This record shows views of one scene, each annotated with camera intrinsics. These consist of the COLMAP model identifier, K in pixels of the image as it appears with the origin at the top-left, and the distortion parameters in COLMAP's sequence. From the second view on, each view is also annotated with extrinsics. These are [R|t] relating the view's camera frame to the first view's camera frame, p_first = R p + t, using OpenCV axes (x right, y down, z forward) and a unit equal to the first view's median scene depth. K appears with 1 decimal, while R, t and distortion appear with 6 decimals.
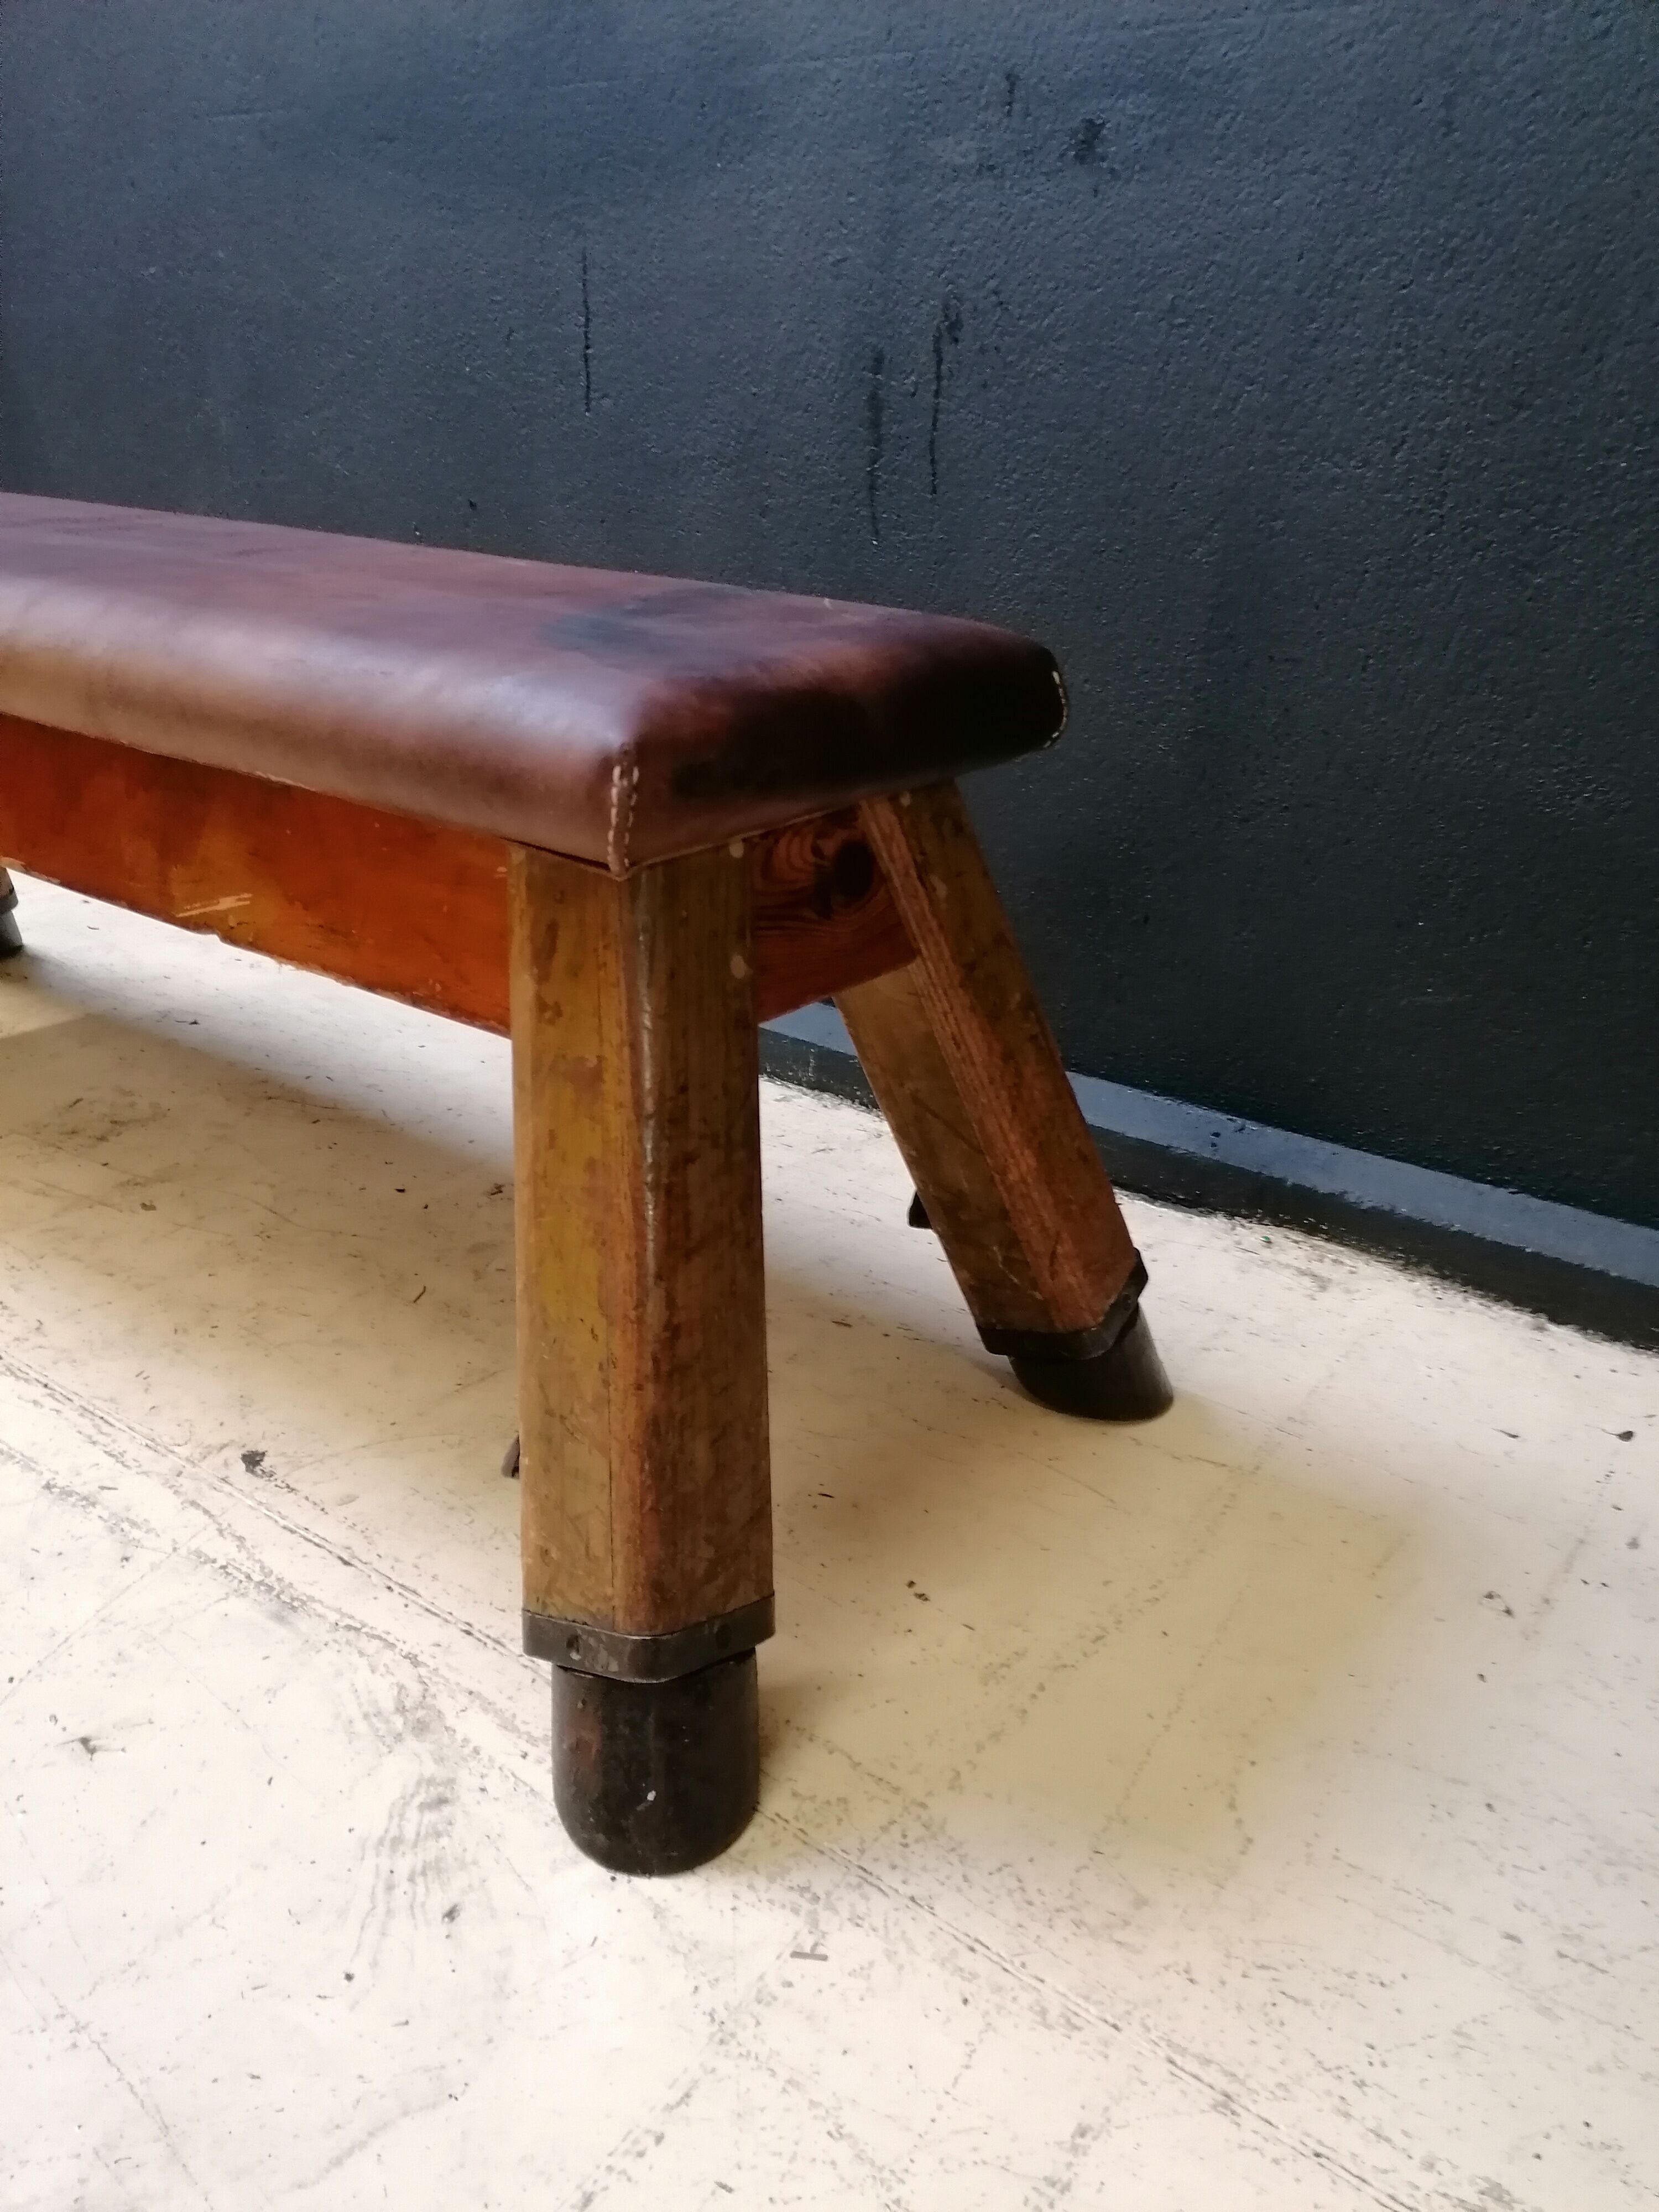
lens RADIAL K [[1645.1, 0, 832.8], [0, 1645.1, 1114.5], [0, 0, 1]] dist [0.109388, -0.146284]
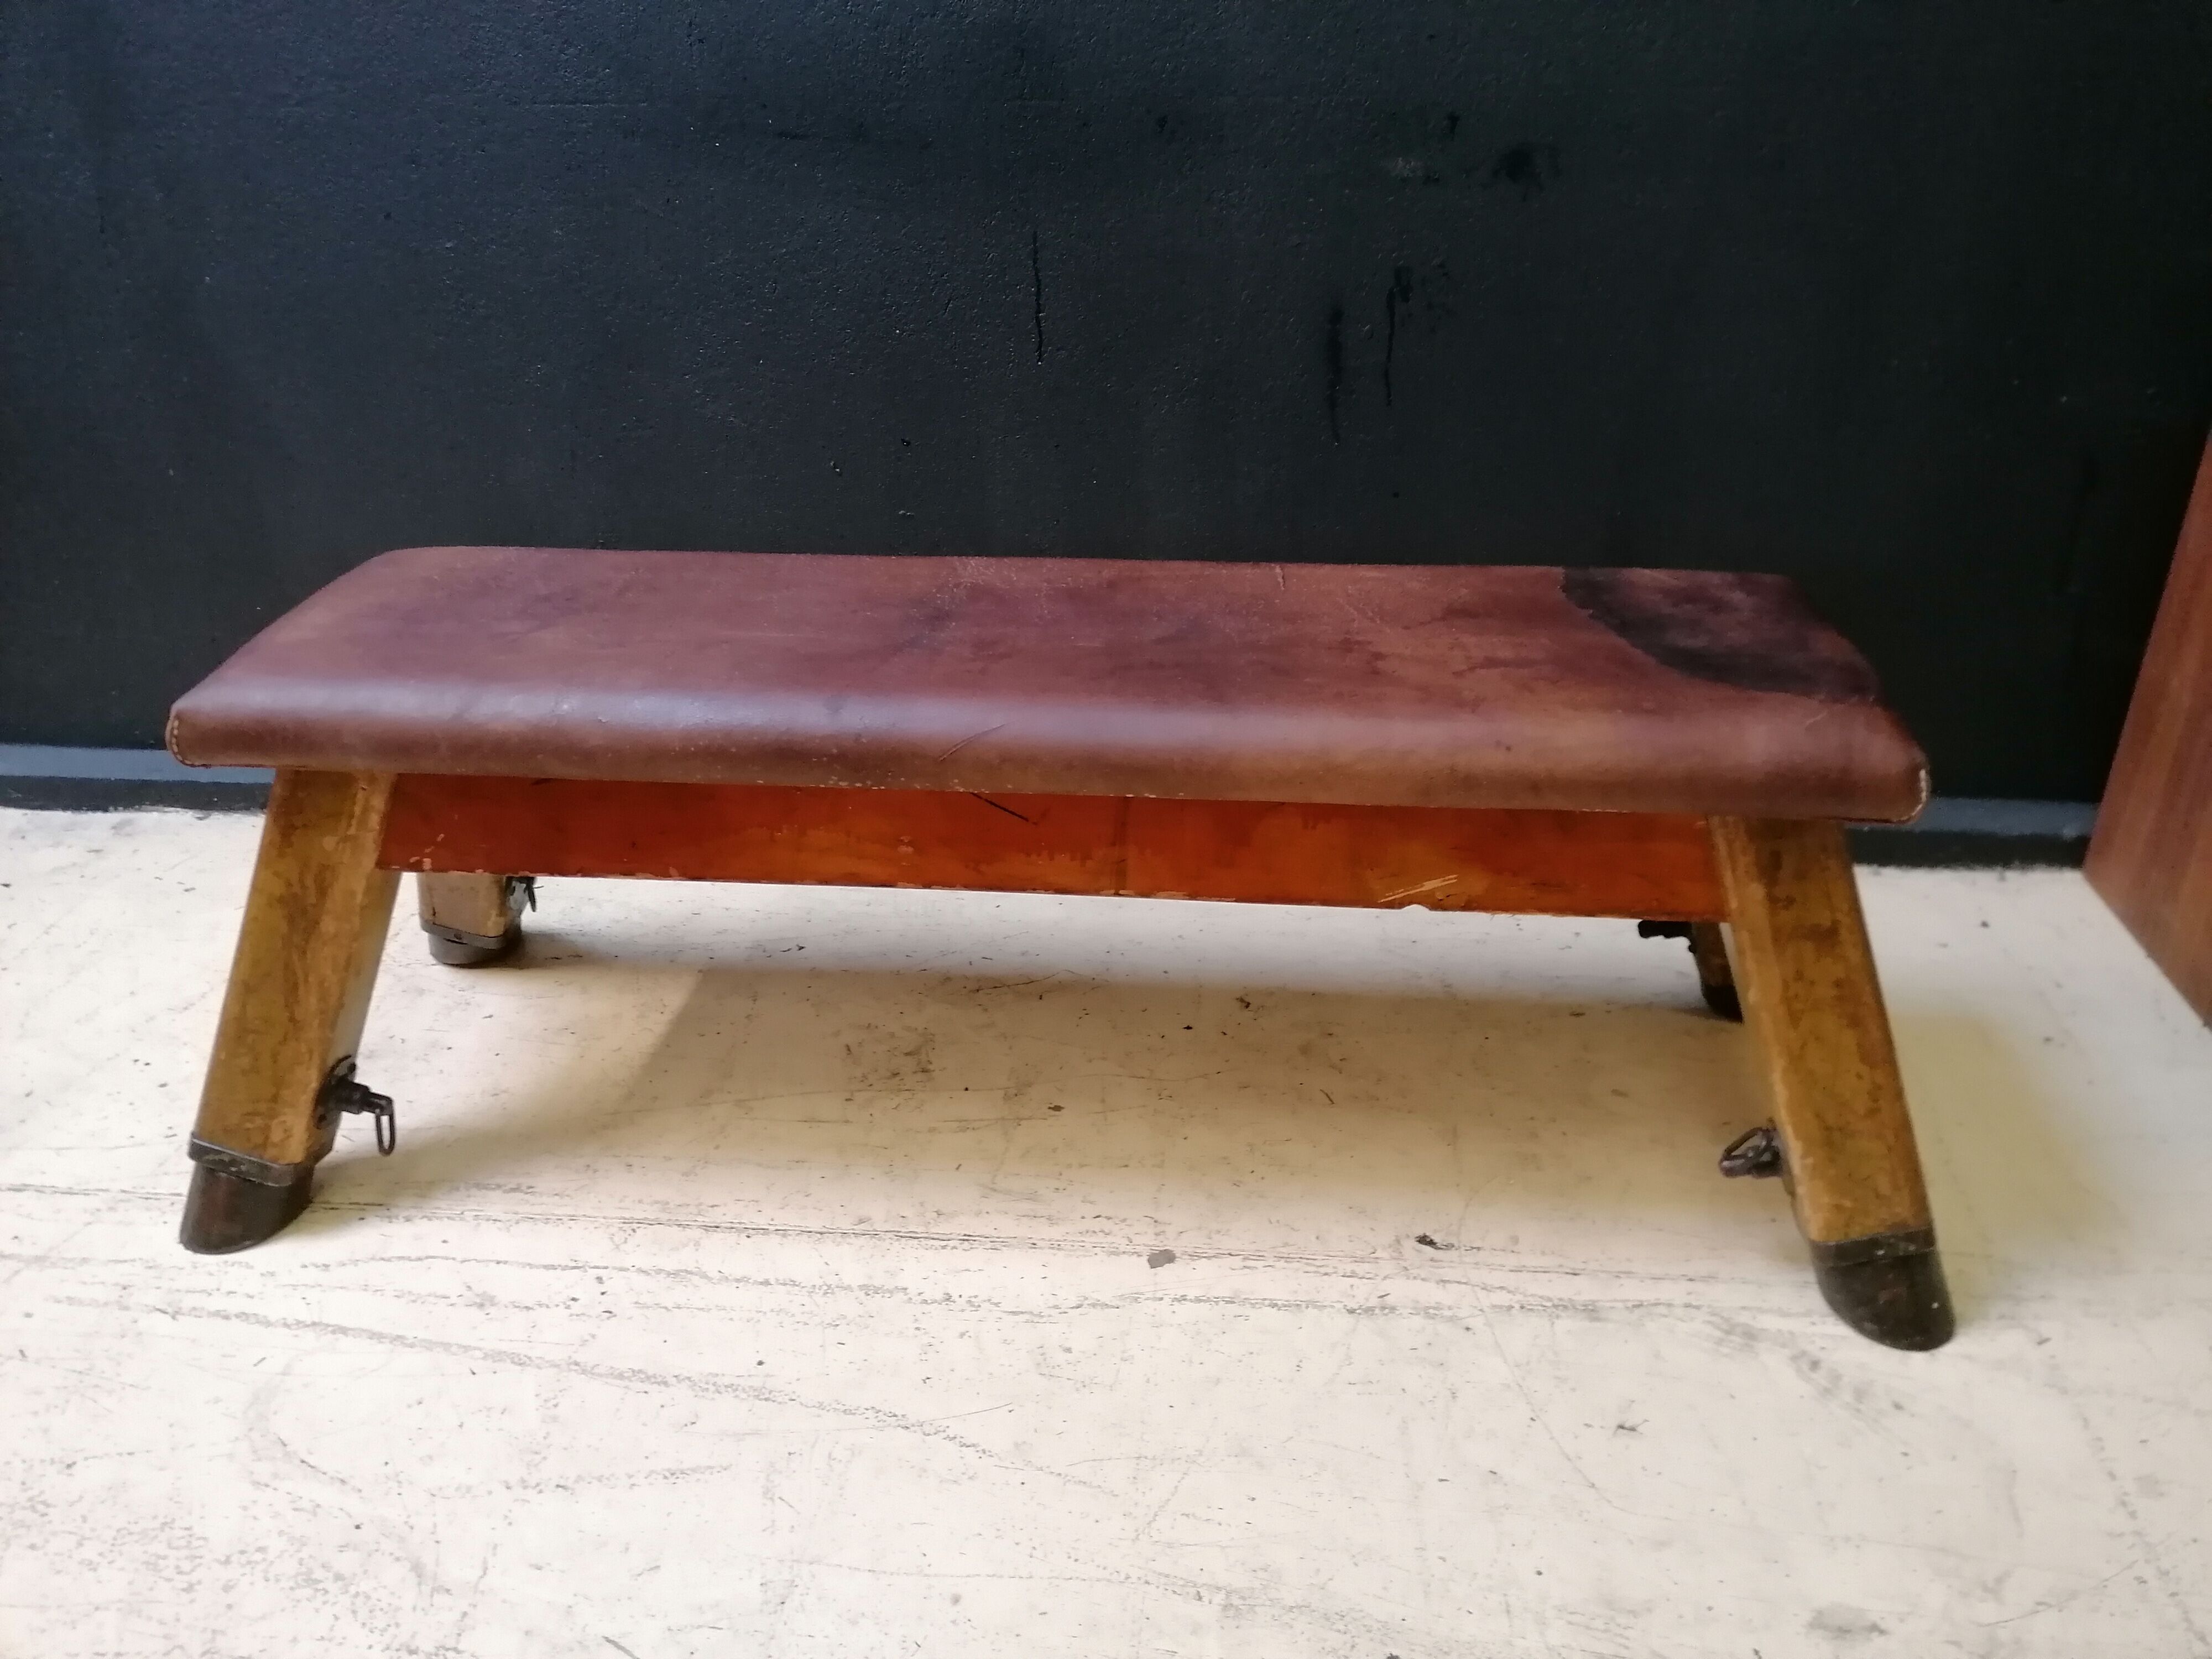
lens RADIAL K [[1638.7, 0, 1110.0], [0, 1638.7, 836.0], [0, 0, 1]] dist [0.117201, -0.154015]
pose [[0.859812, -0.288565, 0.421252, -1.166335], [0.244541, 0.956943, 0.156393, -0.448414], [-0.448244, -0.031455, 0.893358, -0.147774]]
